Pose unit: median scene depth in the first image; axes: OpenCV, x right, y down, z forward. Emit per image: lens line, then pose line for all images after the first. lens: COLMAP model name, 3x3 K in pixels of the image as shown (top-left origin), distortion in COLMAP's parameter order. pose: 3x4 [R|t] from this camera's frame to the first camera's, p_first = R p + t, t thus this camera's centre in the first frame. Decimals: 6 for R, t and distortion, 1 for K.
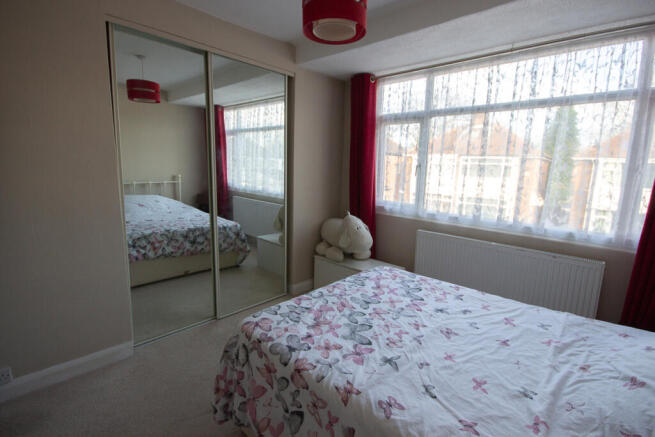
lens RADIAL K [[299.3, 0, 327.8], [0, 299.3, 216.7], [0, 0, 1]] dist [0.015937, -0.001056]
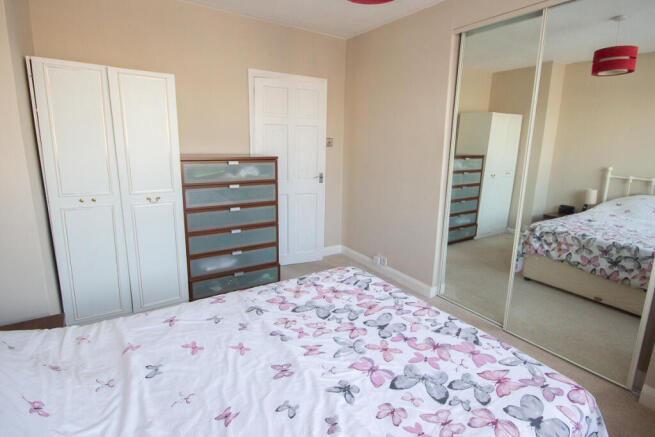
lens RADIAL K [[322.9, 0, 327.4], [0, 322.9, 213.8], [0, 0, 1]] dist [-0.006283, 0.001522]
pose [[-0.220539, 0.166687, -0.961030, 0.849590], [-0.200084, 0.956605, 0.211835, -0.106544], [0.954636, 0.239004, -0.177617, 0.948514]]
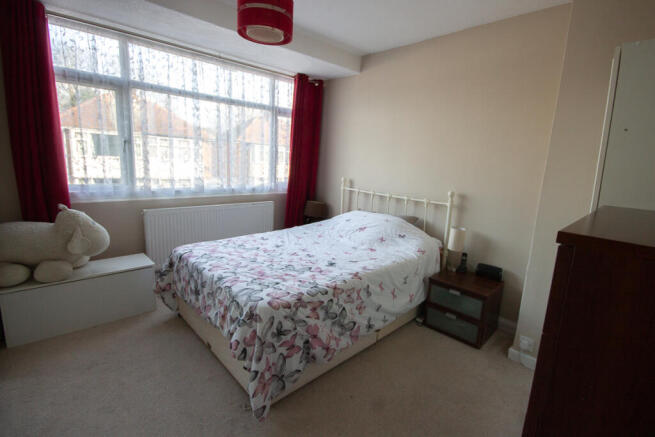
lens RADIAL K [[322.9, 0, 328.3], [0, 322.9, 217.1], [0, 0, 1]] dist [-0.006283, 0.001522]
pose [[0.049858, -0.196415, 0.979252, -1.061962], [0.130299, 0.973371, 0.188601, -0.084290], [-0.990220, 0.118193, 0.074123, 0.594563]]
